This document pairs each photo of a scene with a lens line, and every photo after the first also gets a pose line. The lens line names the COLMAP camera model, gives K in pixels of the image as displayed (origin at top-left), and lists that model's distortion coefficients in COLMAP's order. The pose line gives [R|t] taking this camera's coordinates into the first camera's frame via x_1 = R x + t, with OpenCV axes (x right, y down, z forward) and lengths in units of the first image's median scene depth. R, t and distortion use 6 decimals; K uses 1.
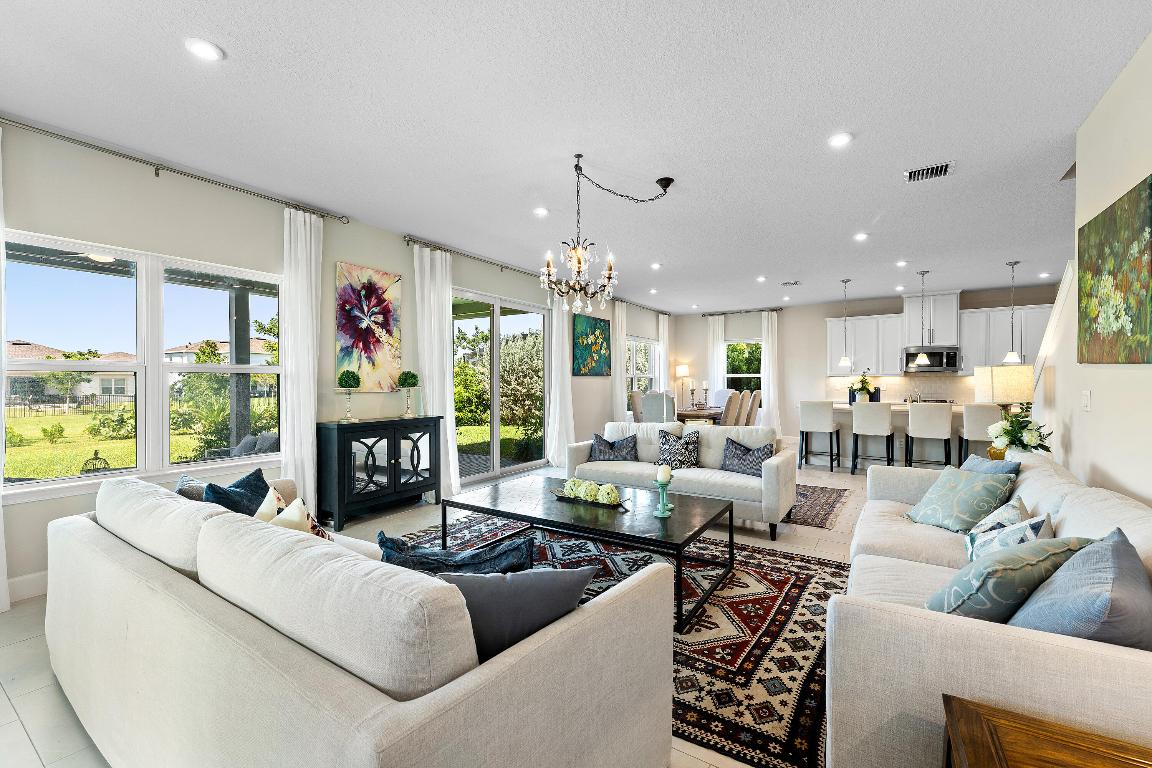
lens RADIAL K [[481.6, 0, 573.7], [0, 481.6, 384.1], [0, 0, 1]] dist [0.000125, 0.000720]
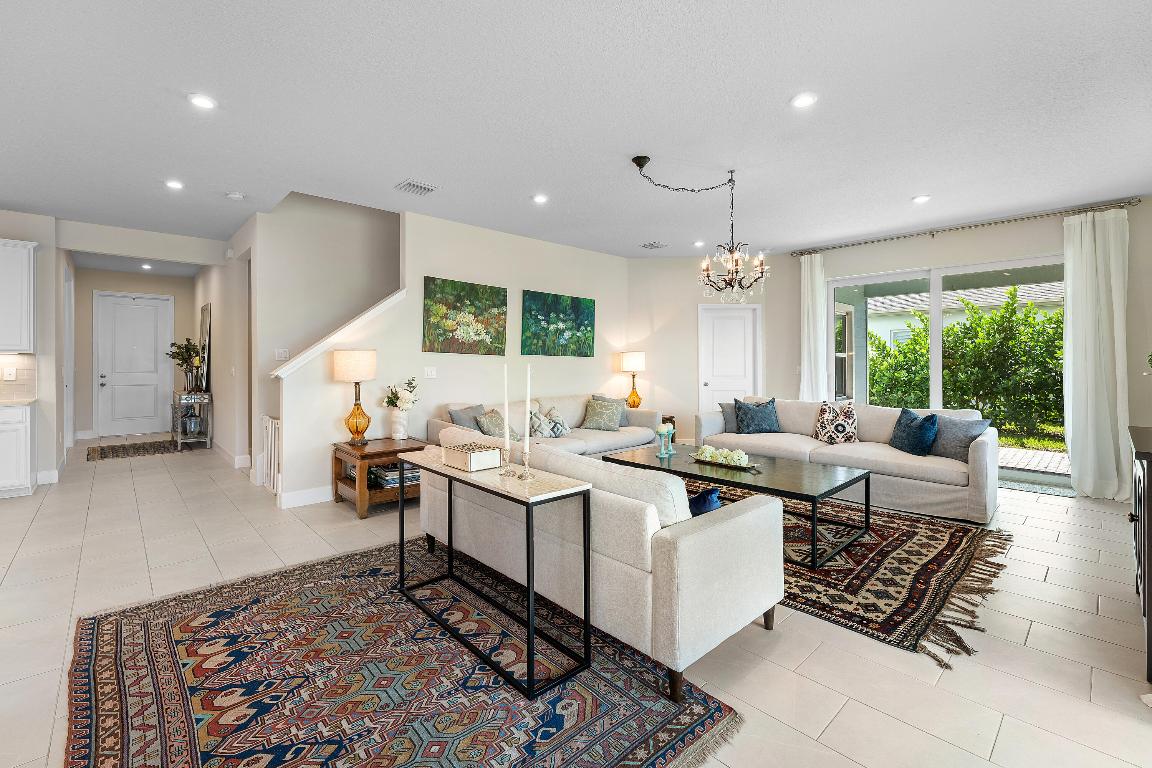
lens RADIAL K [[481.6, 0, 558.6], [0, 481.6, 358.2], [0, 0, 1]] dist [0.000125, 0.000720]
pose [[-0.957403, 0.002764, 0.288740, 0.046126], [0.003370, 0.999993, 0.001603, -0.009752], [-0.288734, 0.002508, -0.957406, 1.207519]]
